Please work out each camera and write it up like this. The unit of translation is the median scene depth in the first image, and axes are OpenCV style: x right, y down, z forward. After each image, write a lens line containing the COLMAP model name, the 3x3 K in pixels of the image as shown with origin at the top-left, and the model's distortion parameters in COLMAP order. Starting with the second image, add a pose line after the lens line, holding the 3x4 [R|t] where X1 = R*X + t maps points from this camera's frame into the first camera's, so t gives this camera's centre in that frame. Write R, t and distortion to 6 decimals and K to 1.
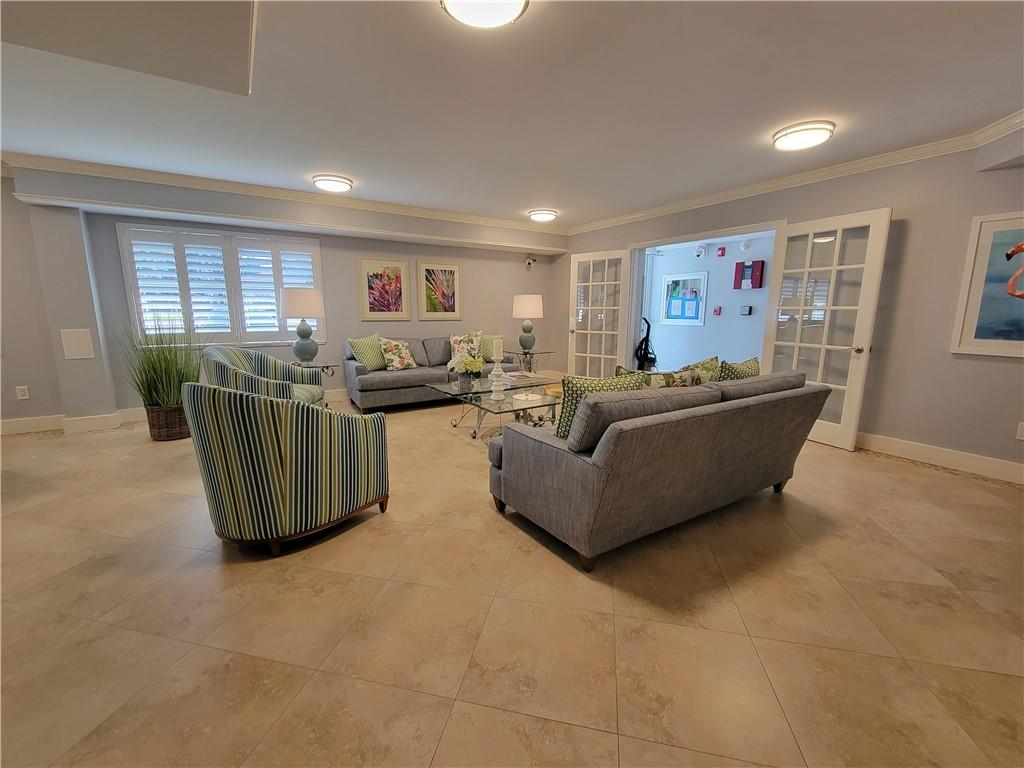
lens RADIAL K [[420.7, 0, 504.0], [0, 420.7, 382.4], [0, 0, 1]] dist [0.002702, -0.003514]
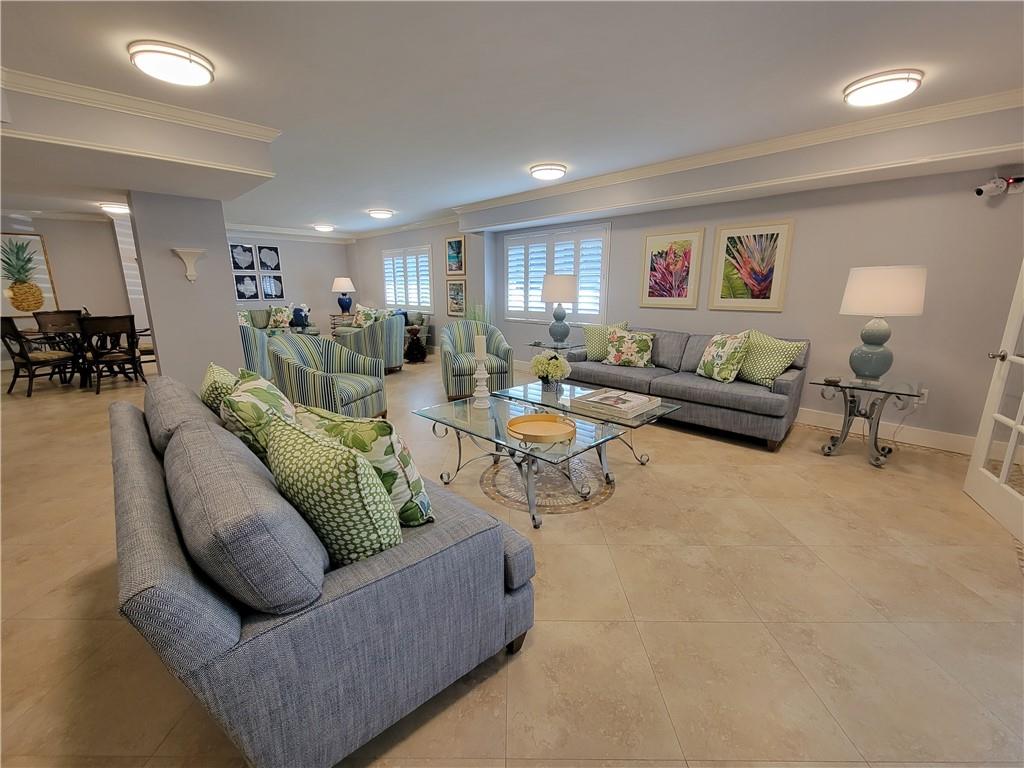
lens RADIAL K [[414.5, 0, 513.5], [0, 414.5, 388.5], [0, 0, 1]] dist [-0.029805, -0.000075]
pose [[0.197784, 0.215370, -0.956294, 0.470305], [-0.175141, 0.967632, 0.181700, -0.090306], [0.964472, 0.131549, 0.229102, 0.554831]]
